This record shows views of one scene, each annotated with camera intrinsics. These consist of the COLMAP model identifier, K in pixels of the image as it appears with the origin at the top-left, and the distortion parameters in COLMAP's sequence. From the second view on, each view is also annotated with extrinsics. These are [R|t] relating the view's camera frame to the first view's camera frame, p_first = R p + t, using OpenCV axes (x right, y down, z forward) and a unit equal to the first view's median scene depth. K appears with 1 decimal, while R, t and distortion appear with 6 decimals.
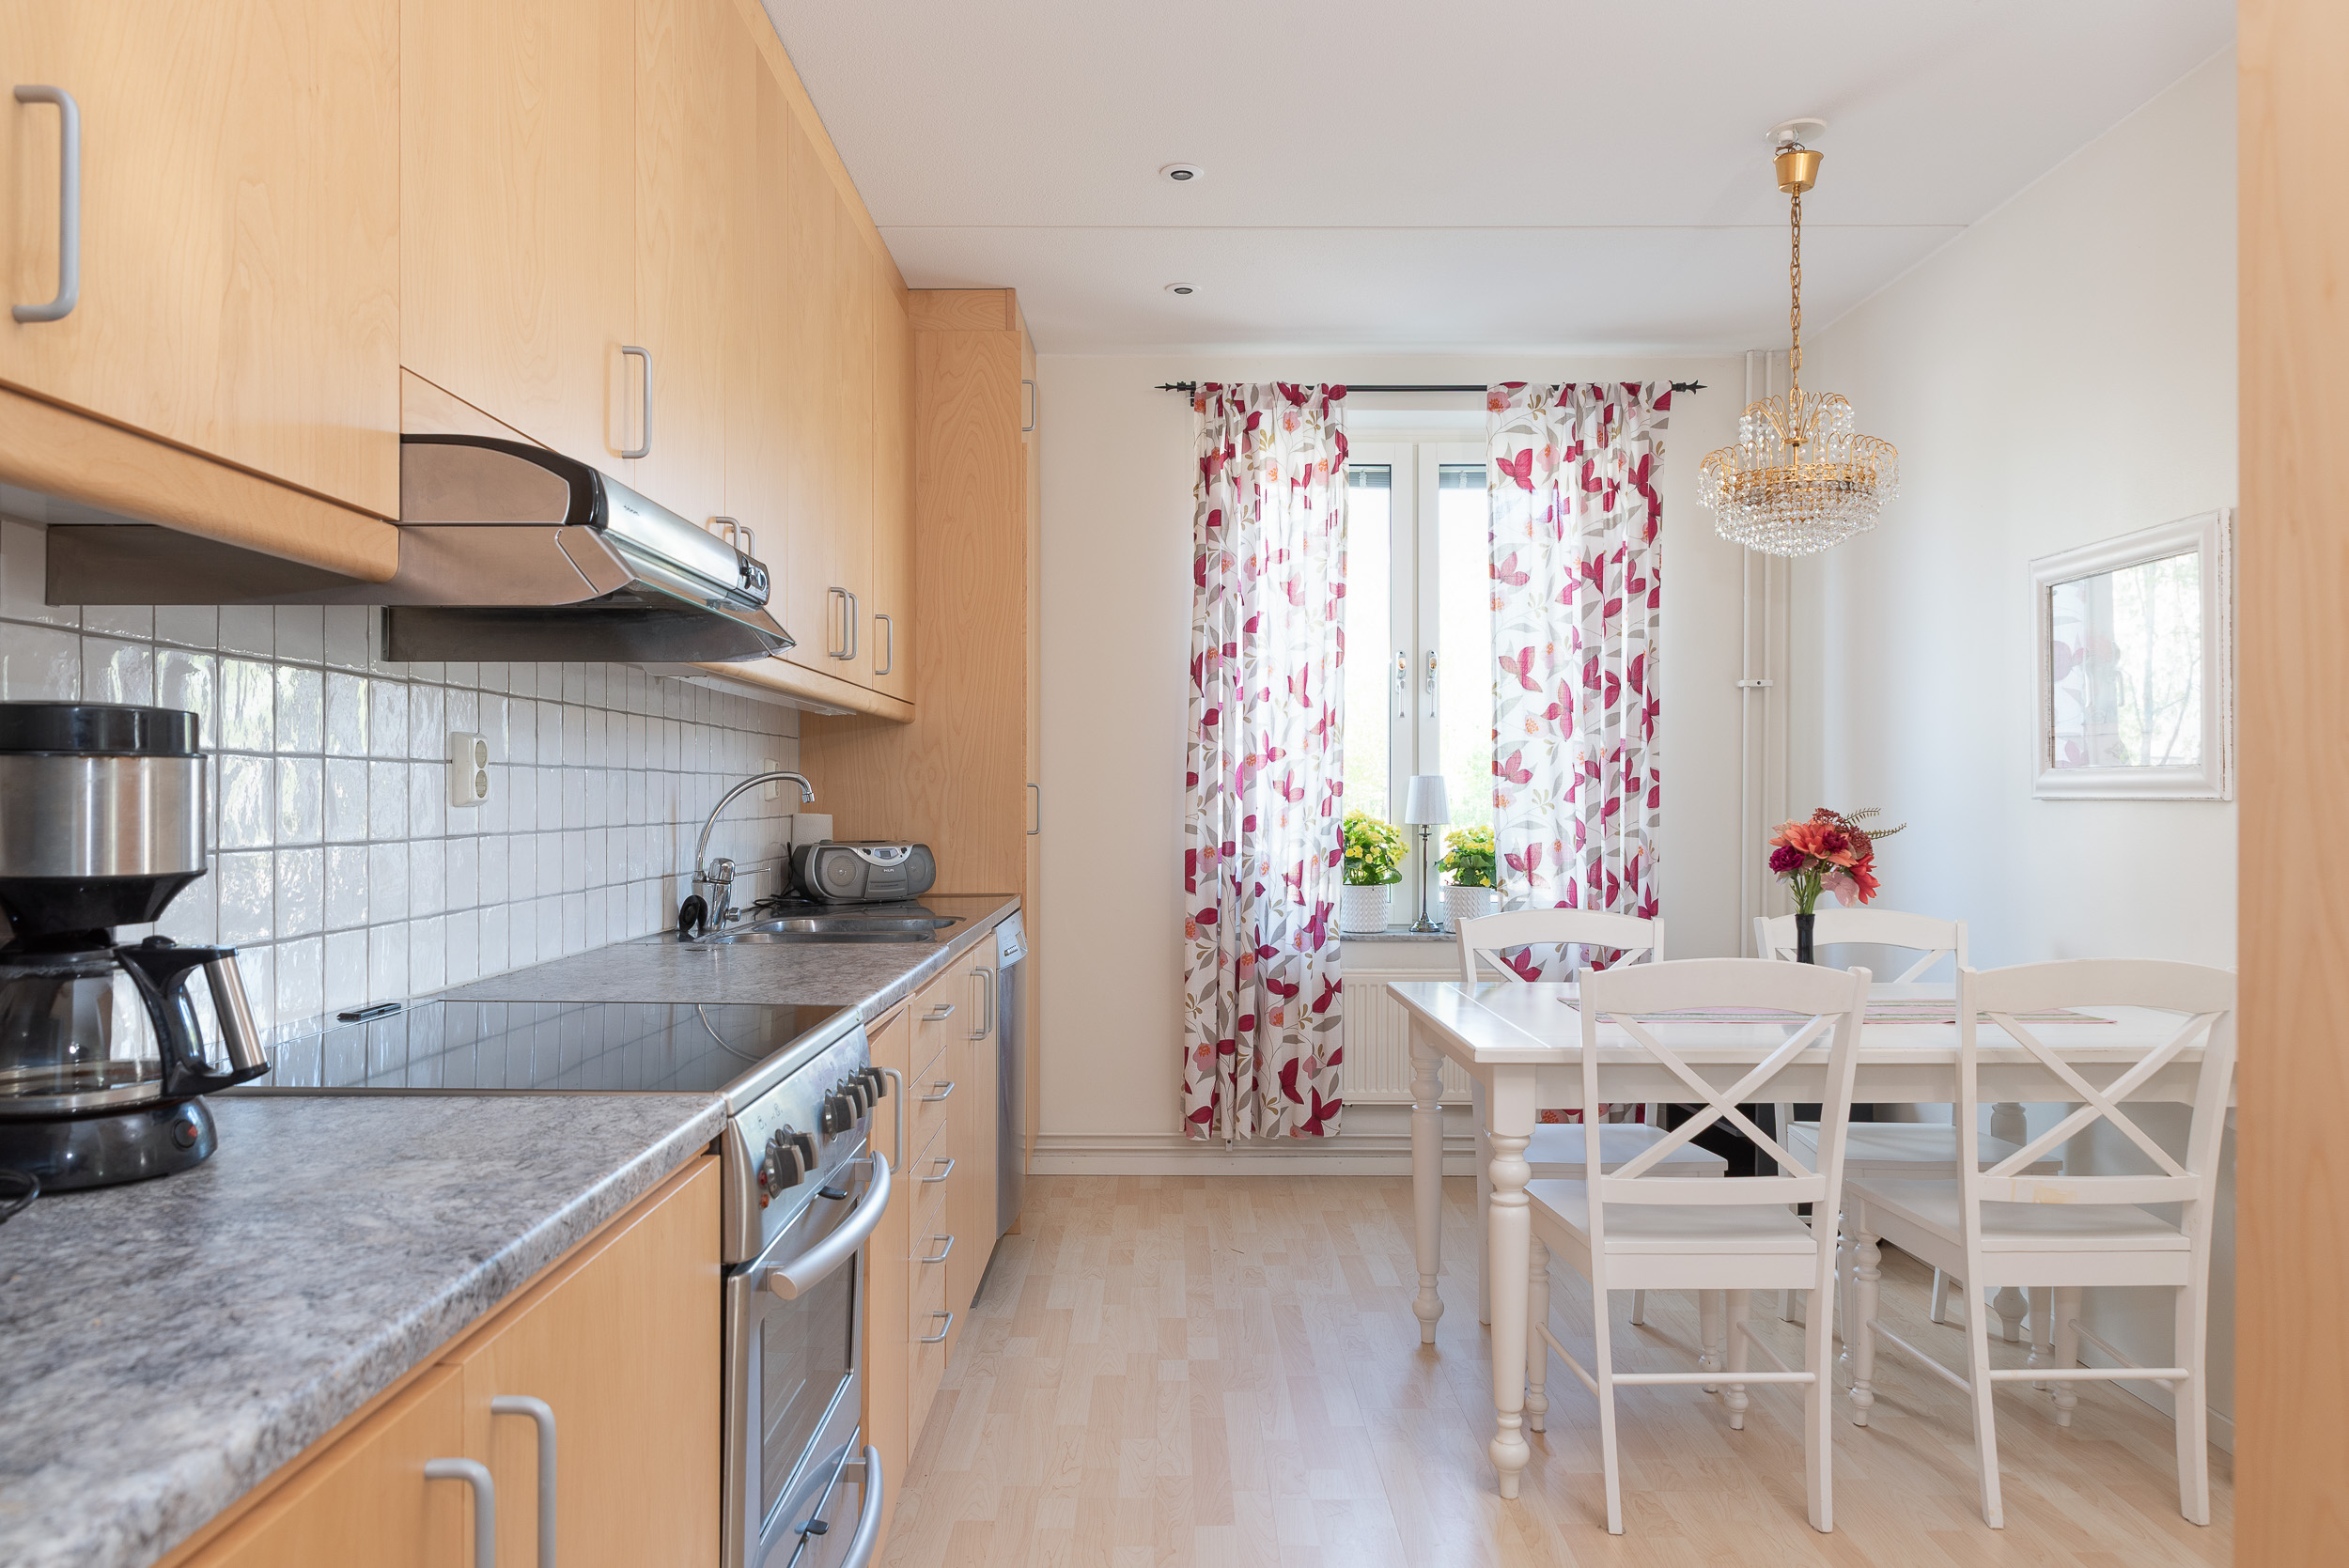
lens RADIAL K [[1597.3, 0, 1167.2], [0, 1597.3, 793.6], [0, 0, 1]] dist [0.000369, 0.004816]
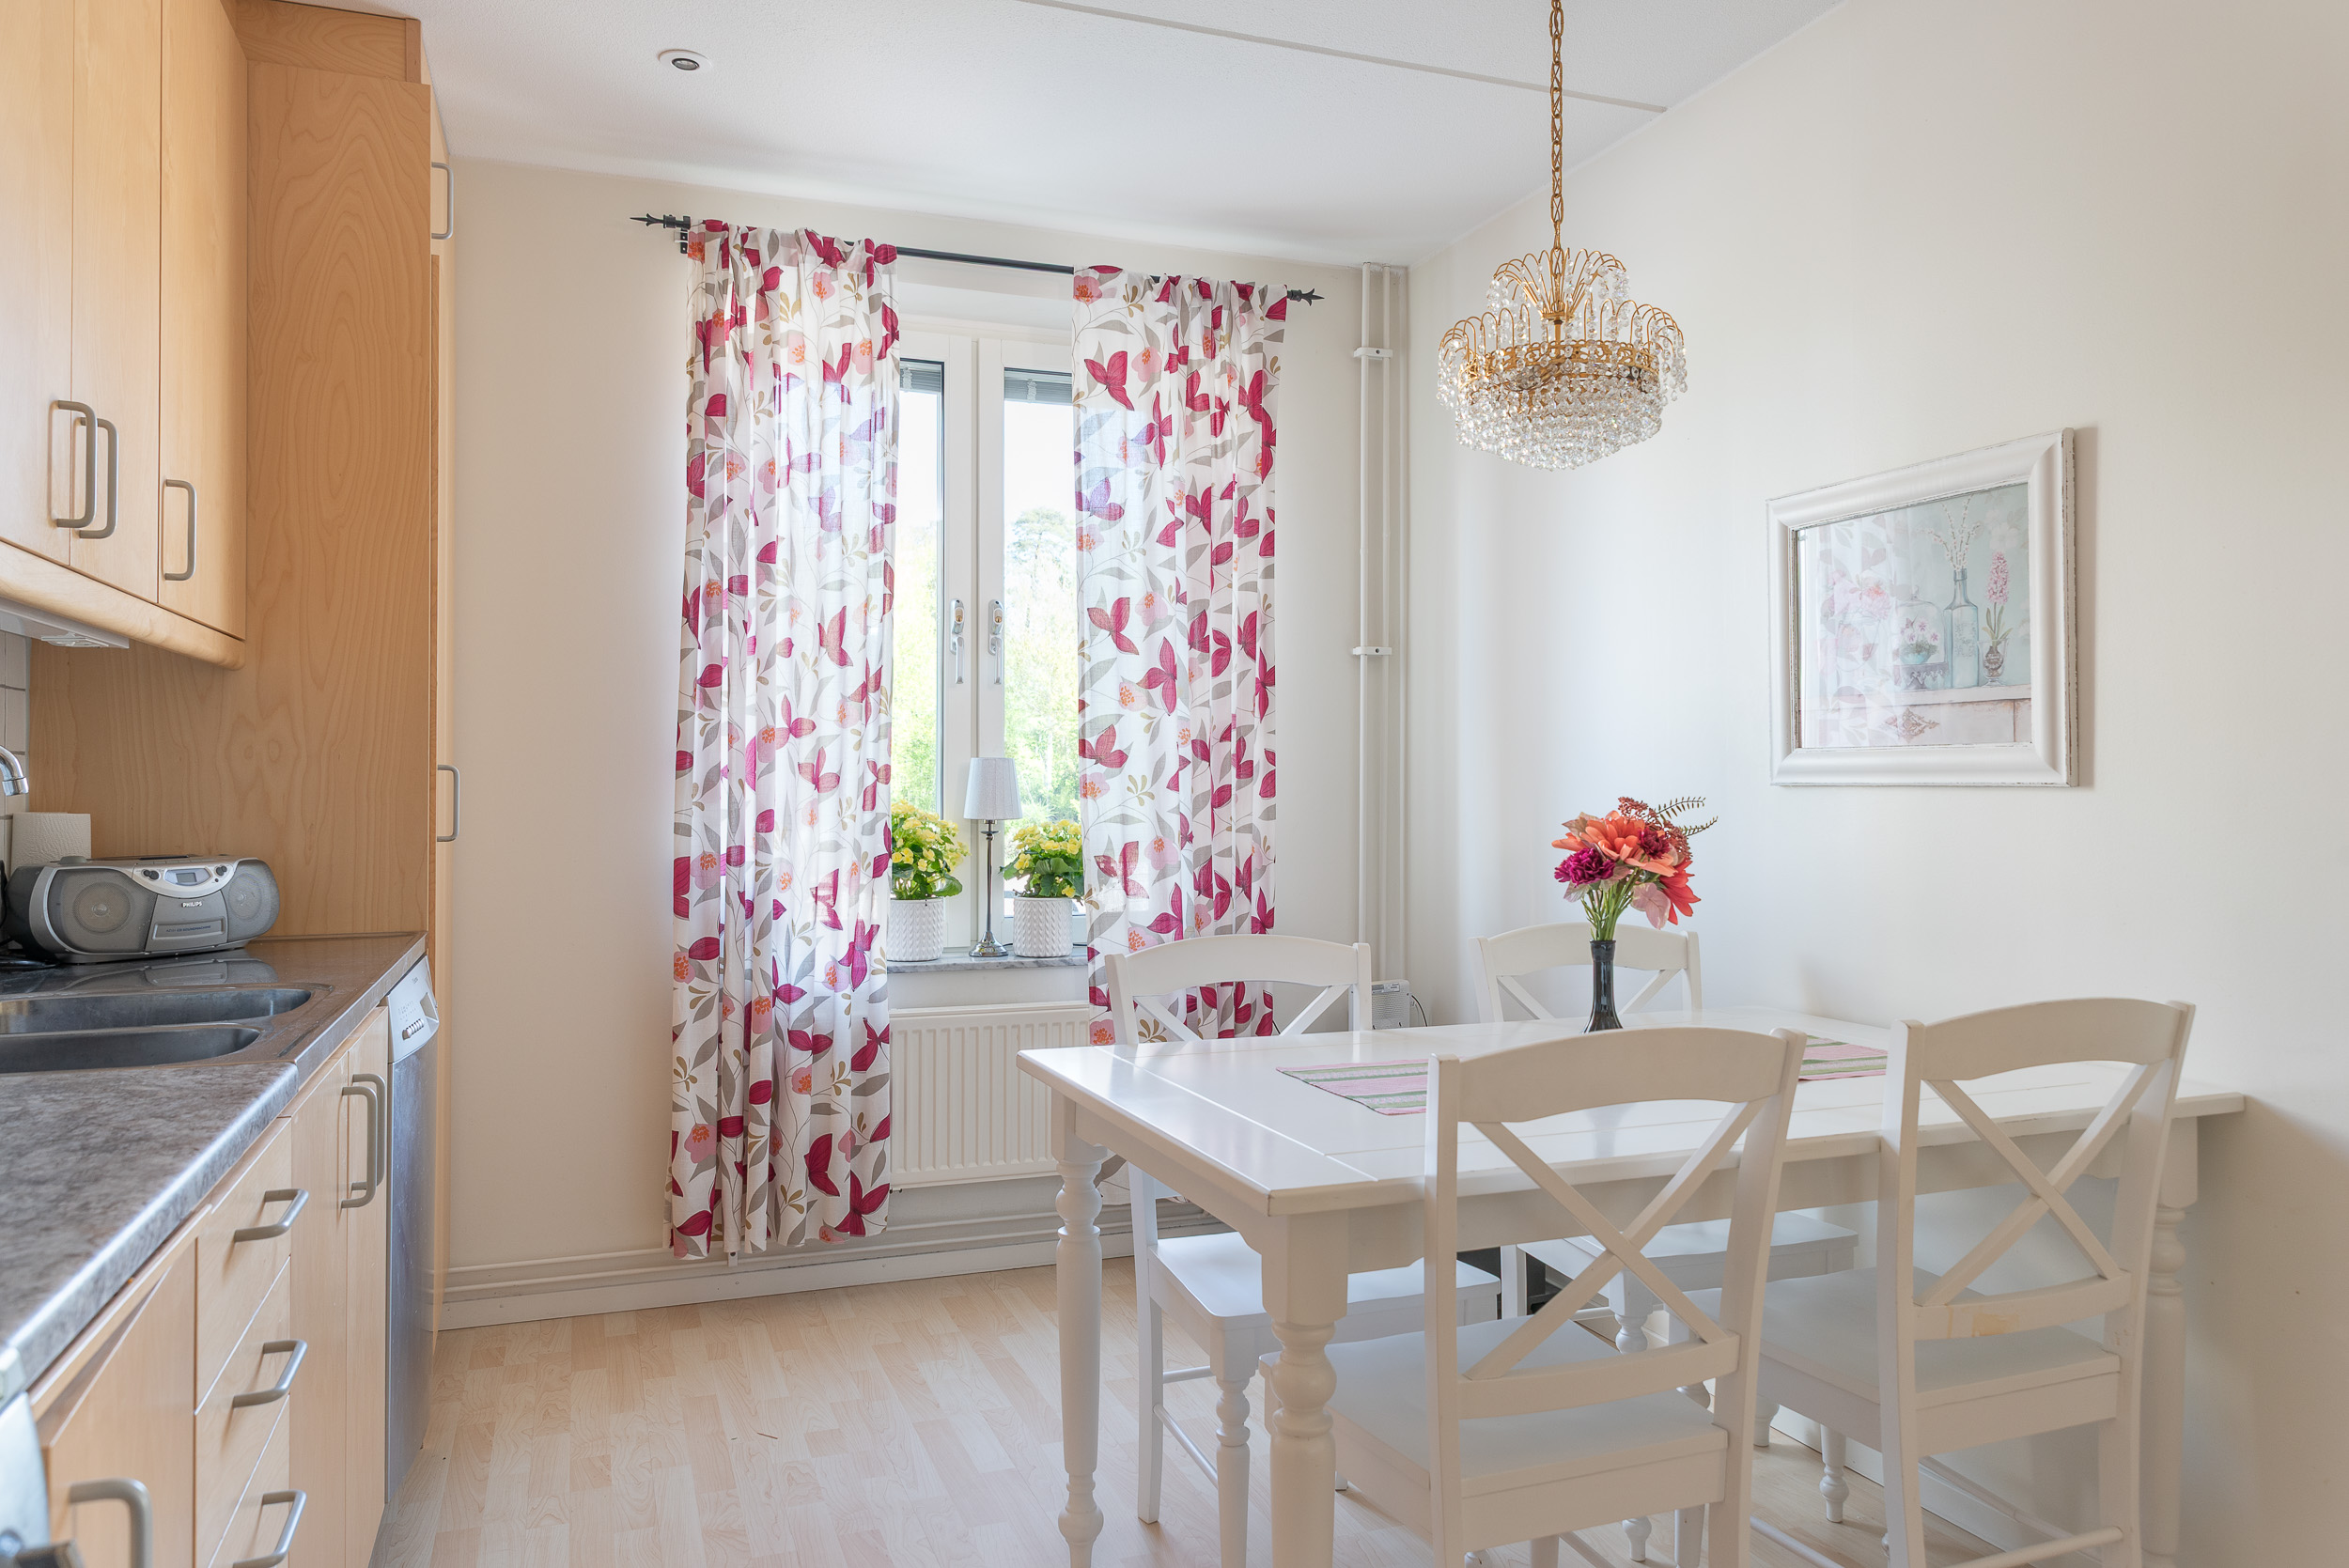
lens RADIAL K [[1597.4, 0, 1183.5], [0, 1597.4, 762.3], [0, 0, 1]] dist [0.005941, -0.001992]
pose [[0.934391, 0.003765, 0.356229, -0.031334], [0.000914, 0.999916, -0.012964, 0.001416], [-0.356247, 0.012439, 0.934309, 0.241324]]
